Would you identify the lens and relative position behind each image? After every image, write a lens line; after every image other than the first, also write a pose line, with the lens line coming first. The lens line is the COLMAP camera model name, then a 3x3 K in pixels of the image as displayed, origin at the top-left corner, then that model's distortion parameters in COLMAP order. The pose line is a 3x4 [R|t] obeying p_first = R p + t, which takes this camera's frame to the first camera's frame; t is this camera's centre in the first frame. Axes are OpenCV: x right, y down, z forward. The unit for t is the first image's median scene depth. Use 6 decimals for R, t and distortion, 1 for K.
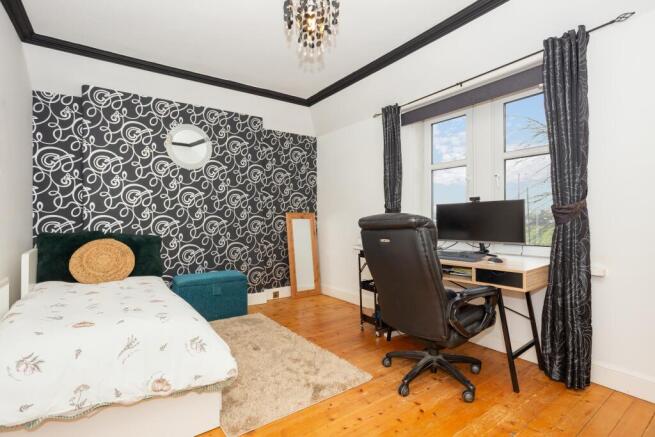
lens RADIAL K [[315.7, 0, 324.7], [0, 315.7, 218.2], [0, 0, 1]] dist [-0.001268, 0.000668]
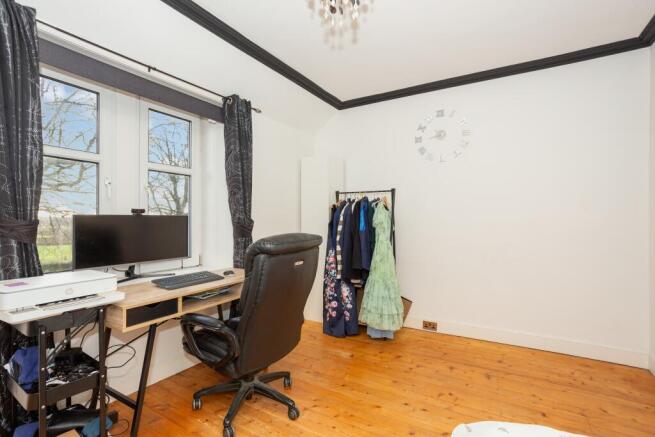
lens RADIAL K [[315.7, 0, 324.7], [0, 315.7, 218.2], [0, 0, 1]] dist [-0.001268, 0.000668]
pose [[-0.405662, 0.008274, 0.913986, -0.971401], [-0.000921, 0.999955, -0.009461, -0.073681], [-0.914023, -0.004680, -0.405636, 1.846527]]
